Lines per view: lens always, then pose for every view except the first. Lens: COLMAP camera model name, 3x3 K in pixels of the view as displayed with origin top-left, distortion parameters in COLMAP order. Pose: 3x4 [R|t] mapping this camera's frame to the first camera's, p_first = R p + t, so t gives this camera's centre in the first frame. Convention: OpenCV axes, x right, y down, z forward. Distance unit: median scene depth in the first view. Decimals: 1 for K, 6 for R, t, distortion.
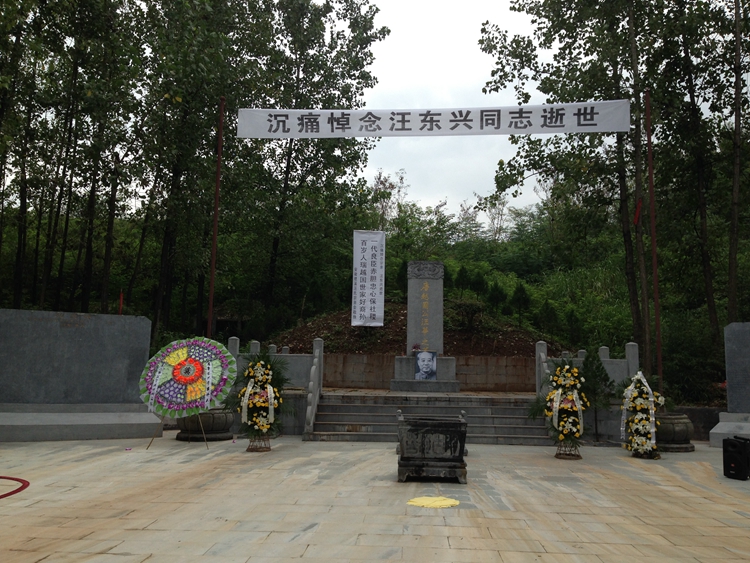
lens RADIAL K [[718.5, 0, 351.8], [0, 718.5, 267.2], [0, 0, 1]] dist [0.112331, -0.134492]
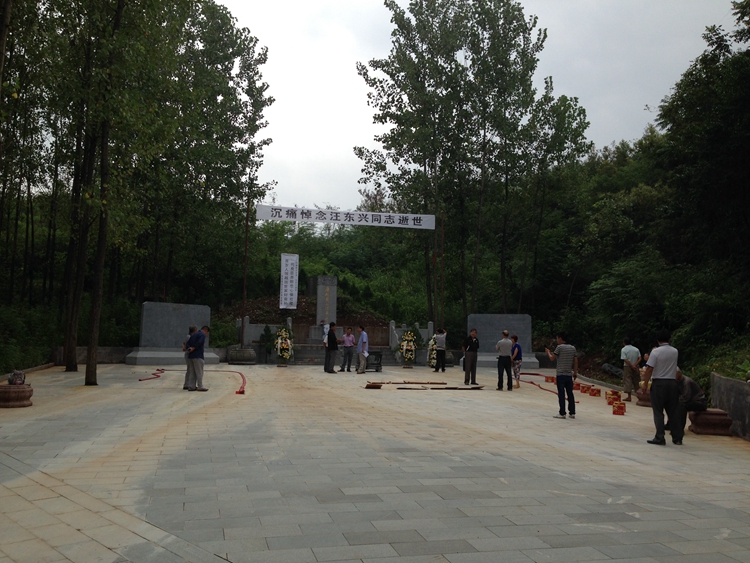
lens RADIAL K [[710.2, 0, 338.8], [0, 710.2, 256.1], [0, 0, 1]] dist [0.104144, 0.005068]
pose [[0.962510, 0.038763, 0.268462, -0.342521], [-0.046790, 0.998627, 0.023564, -0.096466], [-0.267180, -0.035242, 0.963002, -0.726493]]
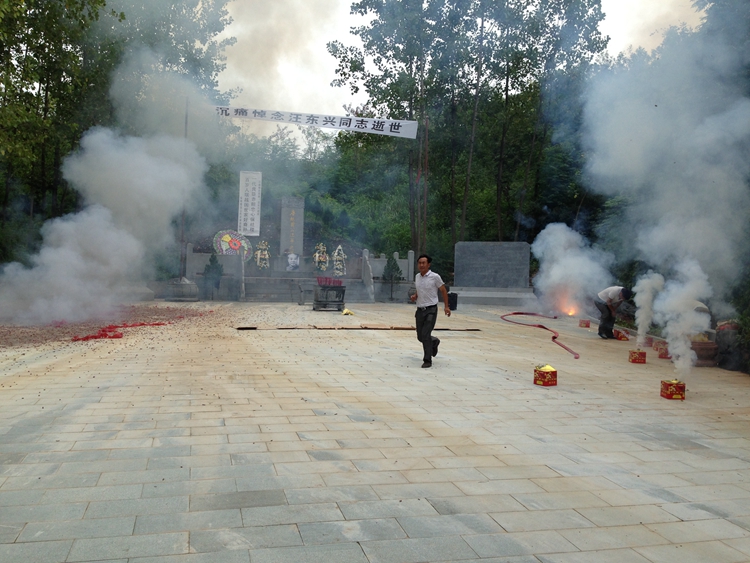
lens RADIAL K [[718.5, 0, 351.8], [0, 718.5, 267.2], [0, 0, 1]] dist [0.112331, -0.134492]
pose [[0.956981, 0.011356, 0.289928, -0.216113], [-0.051751, 0.989892, 0.132046, -0.065680], [-0.285497, -0.141369, 0.947896, -0.518410]]
